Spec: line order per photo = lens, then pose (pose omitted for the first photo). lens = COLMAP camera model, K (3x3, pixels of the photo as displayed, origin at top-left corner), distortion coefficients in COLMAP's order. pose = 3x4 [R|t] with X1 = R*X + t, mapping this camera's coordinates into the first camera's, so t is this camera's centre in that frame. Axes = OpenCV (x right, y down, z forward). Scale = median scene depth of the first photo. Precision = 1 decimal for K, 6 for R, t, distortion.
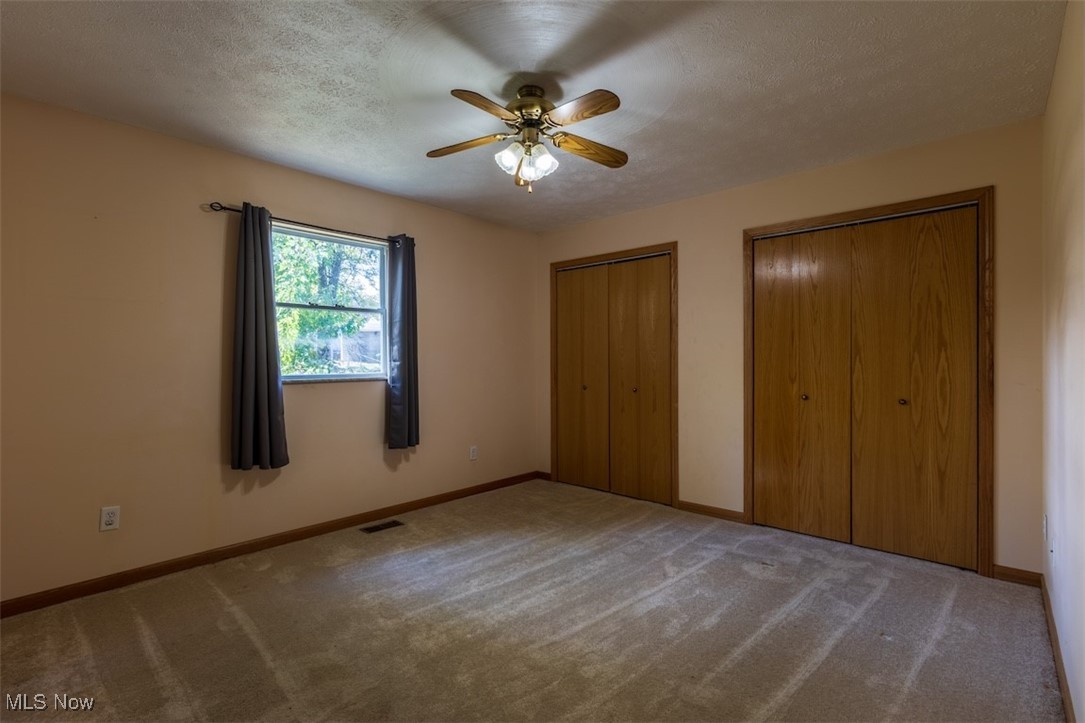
lens RADIAL K [[507.6, 0, 551.3], [0, 507.6, 359.9], [0, 0, 1]] dist [-0.007855, 0.005147]
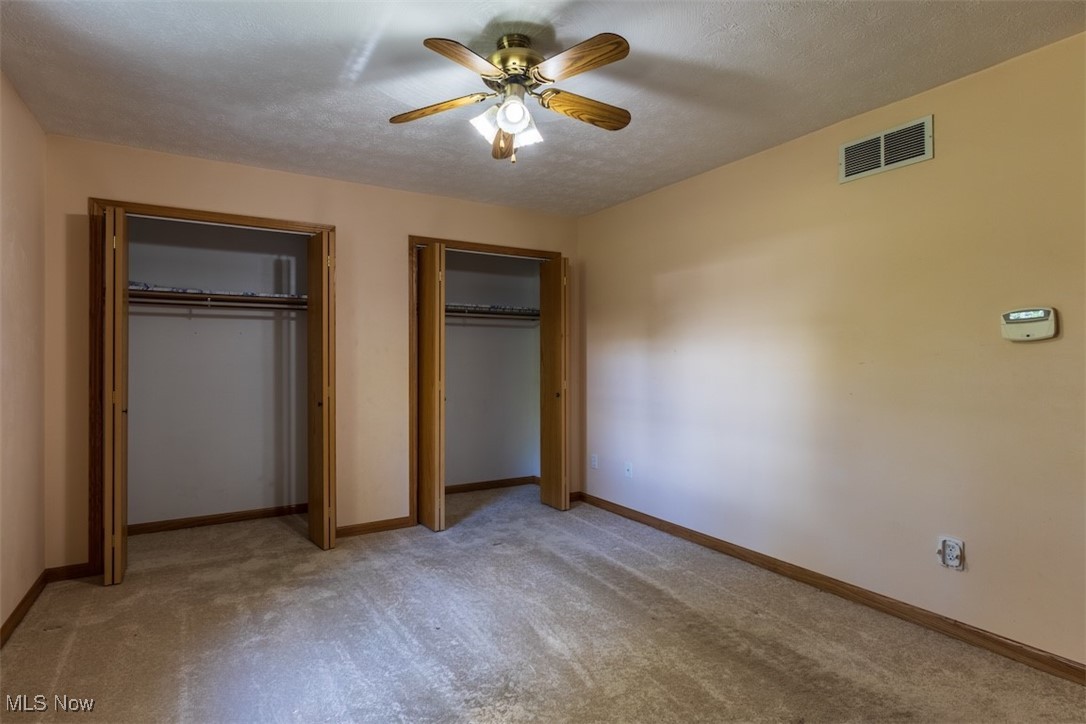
lens RADIAL K [[508.1, 0, 549.1], [0, 508.1, 359.1], [0, 0, 1]] dist [-0.007855, 0.005147]
pose [[0.309449, 0.008498, 0.950878, -0.679203], [-0.002093, 0.999964, -0.008255, -0.003208], [-0.950914, 0.000564, 0.309455, 0.581634]]
